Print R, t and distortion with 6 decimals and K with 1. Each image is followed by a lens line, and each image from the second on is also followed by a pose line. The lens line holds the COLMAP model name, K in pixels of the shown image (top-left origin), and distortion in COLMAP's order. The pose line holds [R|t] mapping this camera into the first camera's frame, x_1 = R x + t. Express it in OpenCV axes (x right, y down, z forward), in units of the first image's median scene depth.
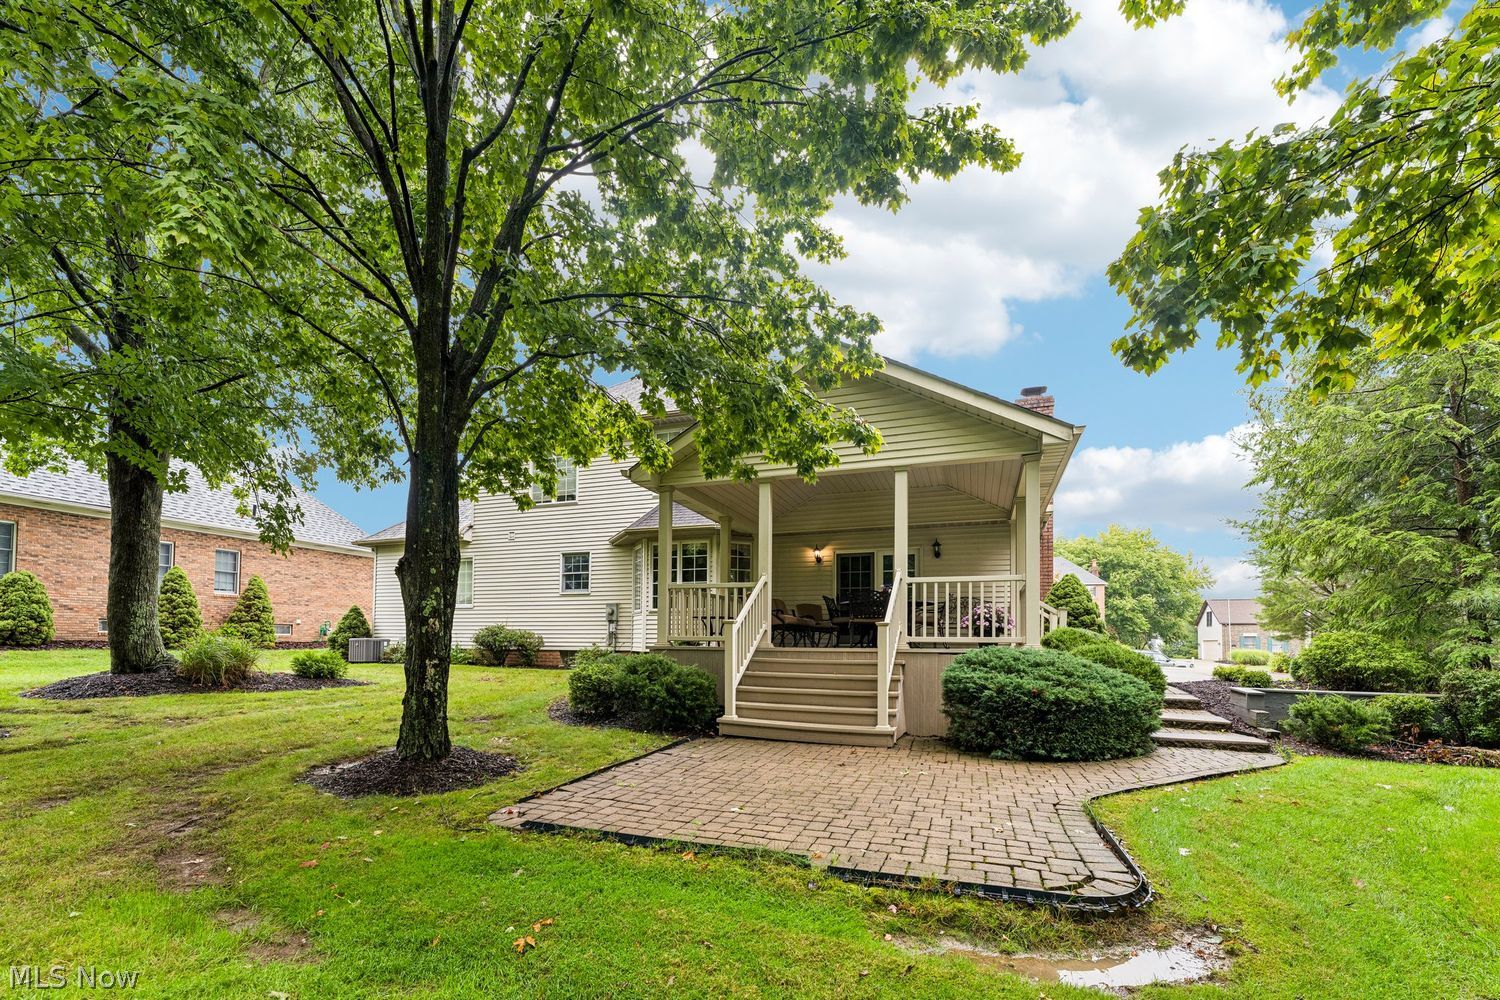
lens RADIAL K [[598.1, 0, 752.8], [0, 598.1, 505.6], [0, 0, 1]] dist [-0.002106, -0.000723]
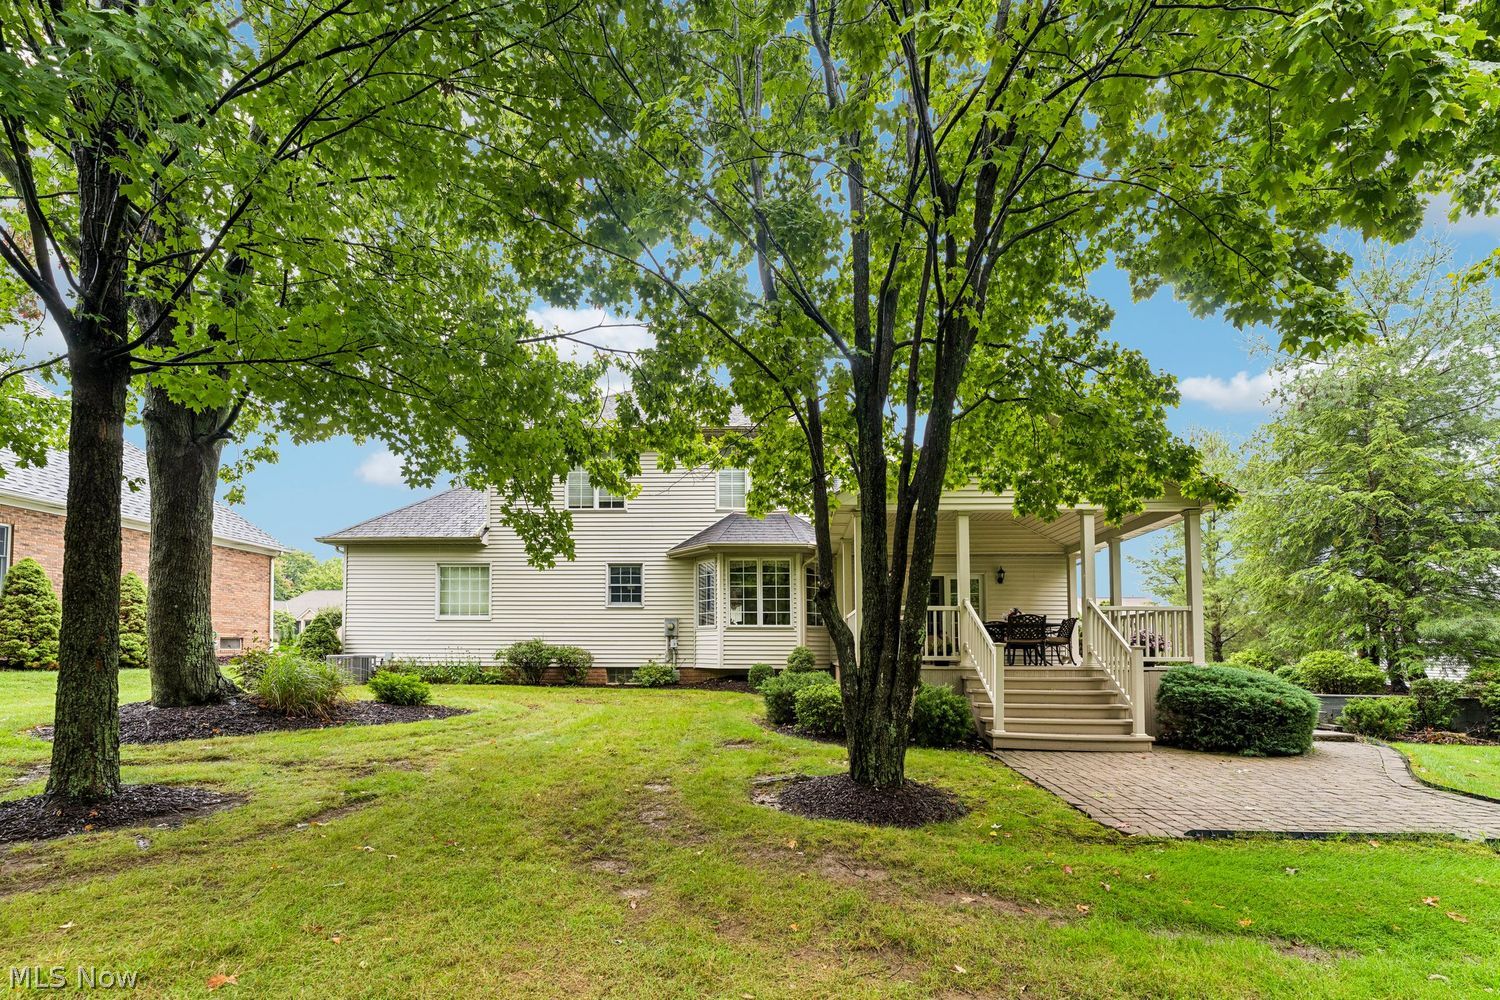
lens RADIAL K [[598.1, 0, 752.8], [0, 598.1, 505.6], [0, 0, 1]] dist [-0.002106, -0.000723]
pose [[0.957111, 0.066777, 0.281921, -0.395560], [-0.062467, 0.997752, -0.024257, -0.002697], [-0.282907, 0.005606, 0.959131, 0.035913]]
